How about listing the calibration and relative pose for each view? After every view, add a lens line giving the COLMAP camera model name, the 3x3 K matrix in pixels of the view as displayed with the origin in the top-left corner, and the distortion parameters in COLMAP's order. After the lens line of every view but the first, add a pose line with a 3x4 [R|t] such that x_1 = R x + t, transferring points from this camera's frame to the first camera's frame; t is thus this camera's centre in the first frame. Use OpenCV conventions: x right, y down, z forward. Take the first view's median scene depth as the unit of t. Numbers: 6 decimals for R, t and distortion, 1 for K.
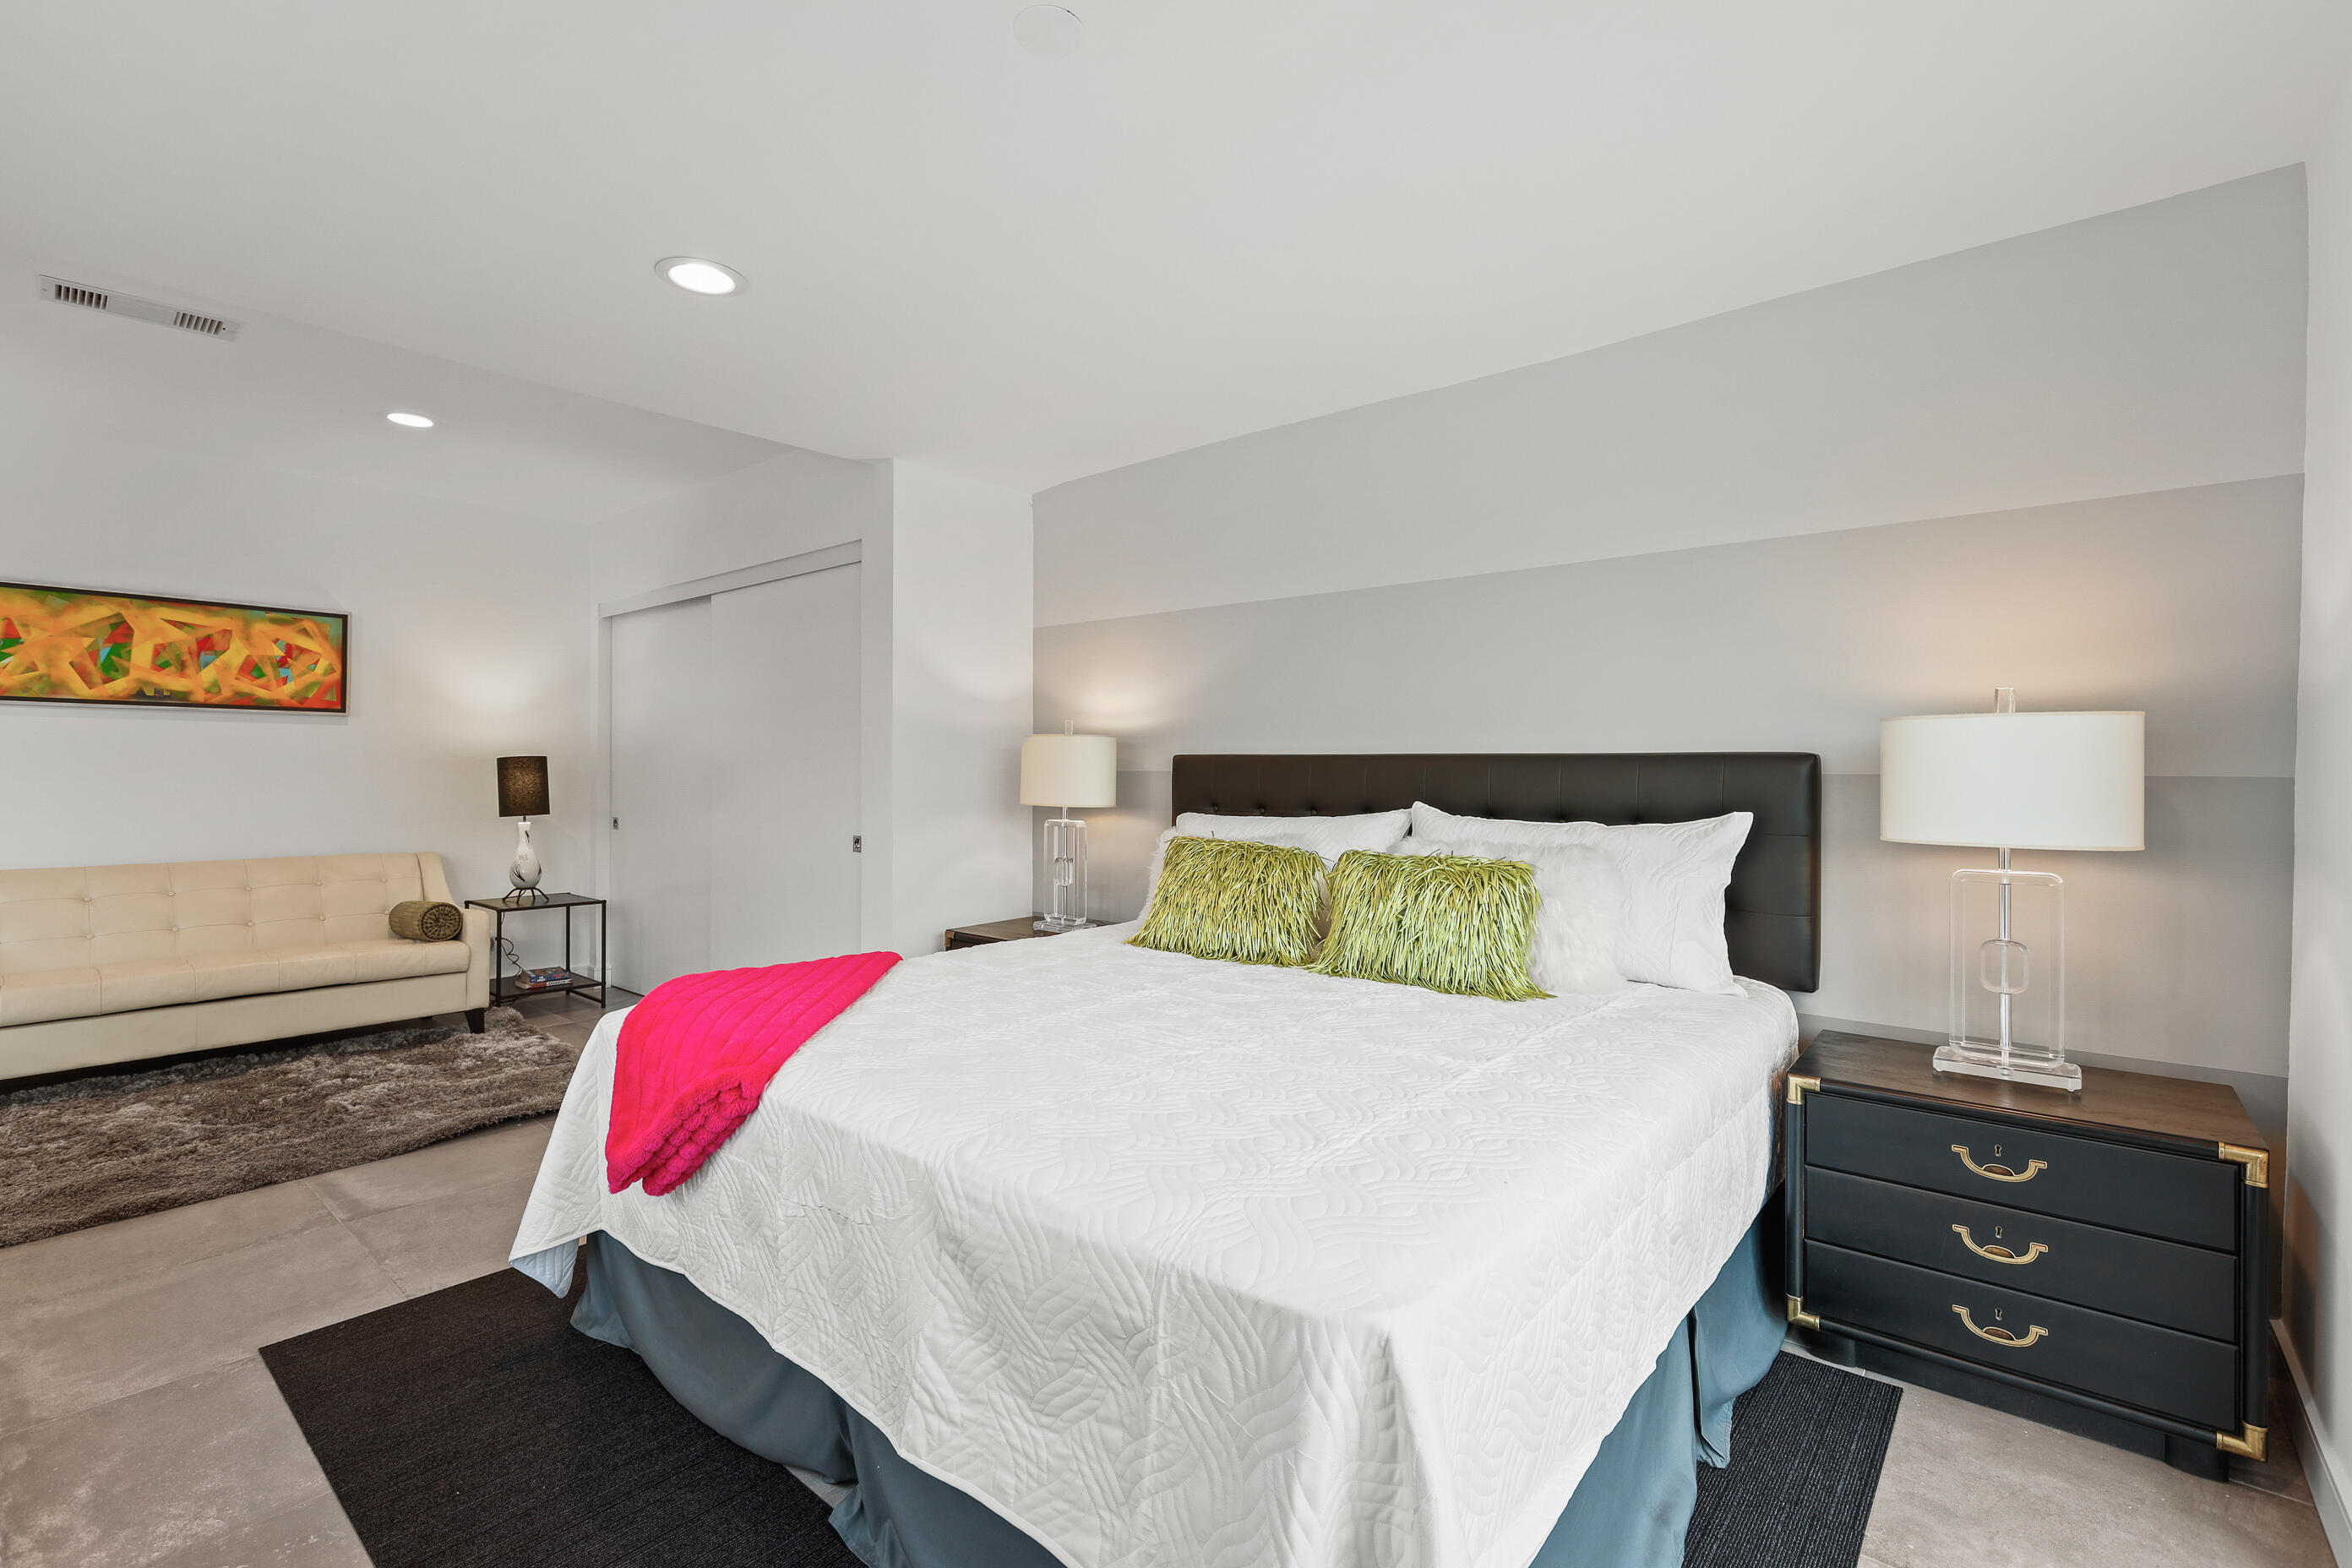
lens RADIAL K [[1059.6, 0, 1170.5], [0, 1059.6, 790.4], [0, 0, 1]] dist [-0.003586, 0.003874]
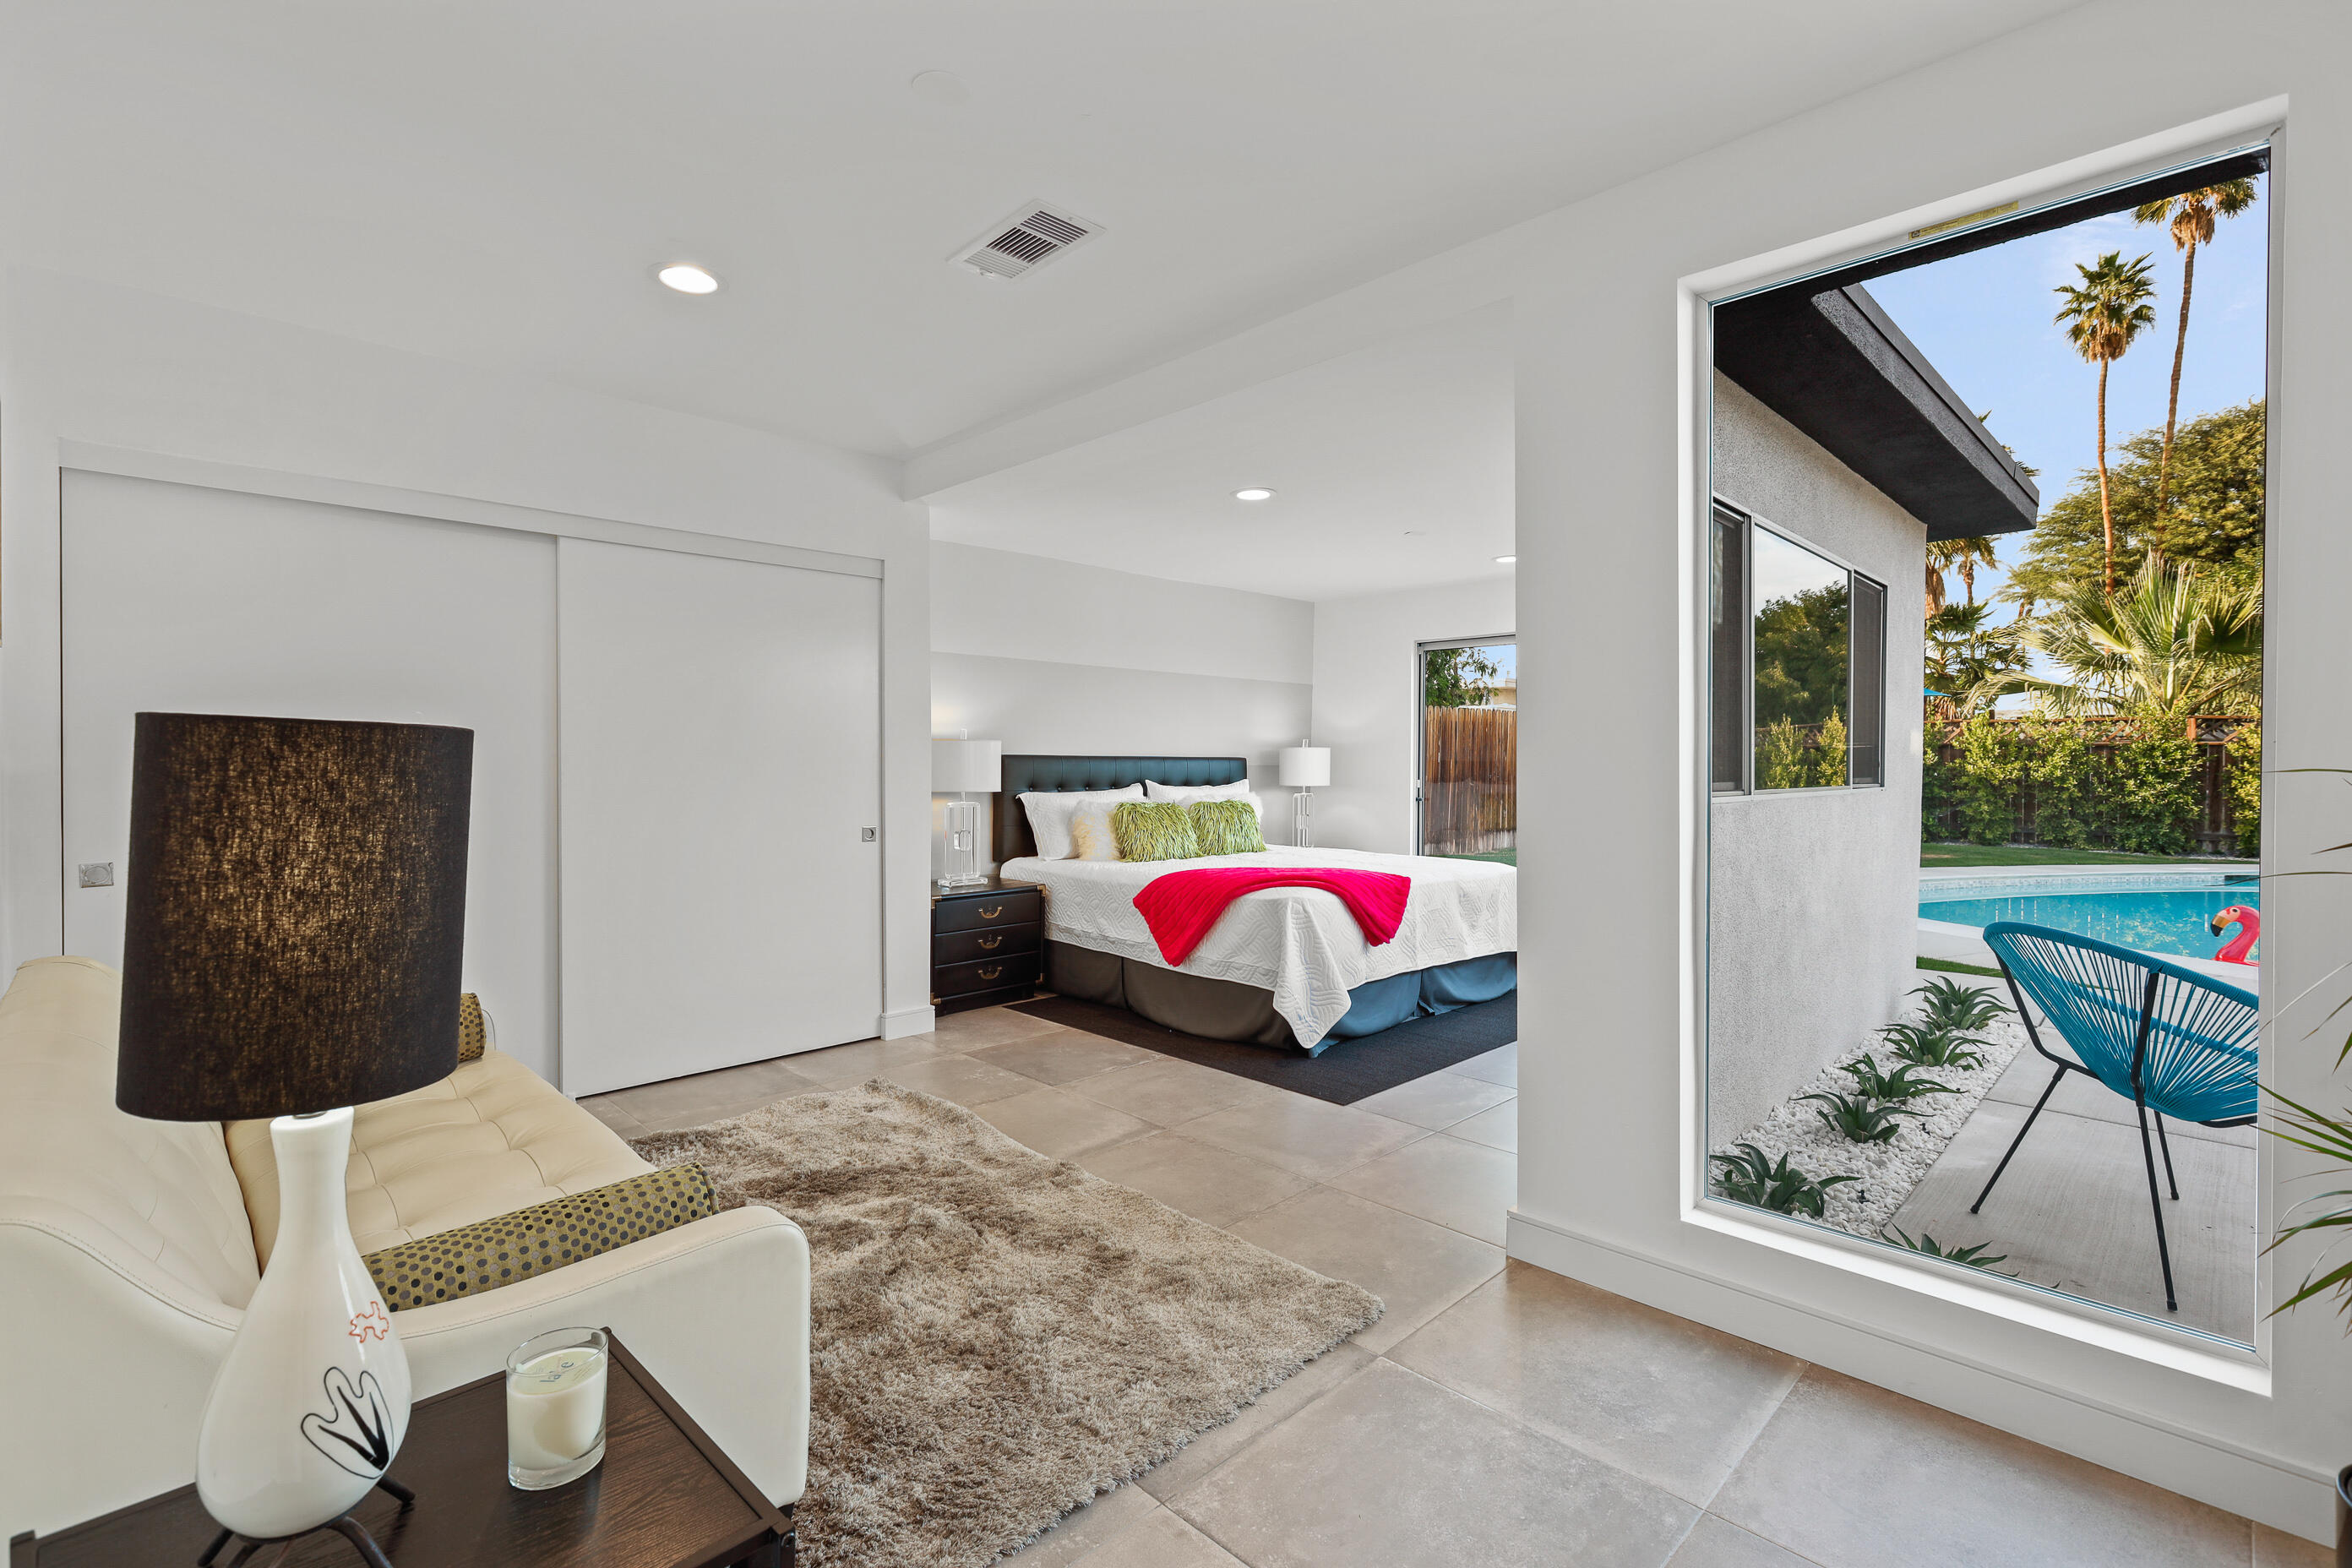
lens RADIAL K [[1059.6, 0, 1165.5], [0, 1059.6, 764.6], [0, 0, 1]] dist [-0.003586, 0.003874]
pose [[0.090428, -0.014971, 0.995790, -1.883641], [-0.000587, 0.999886, 0.015086, -0.052573], [-0.995903, -0.001949, 0.090409, 0.809590]]
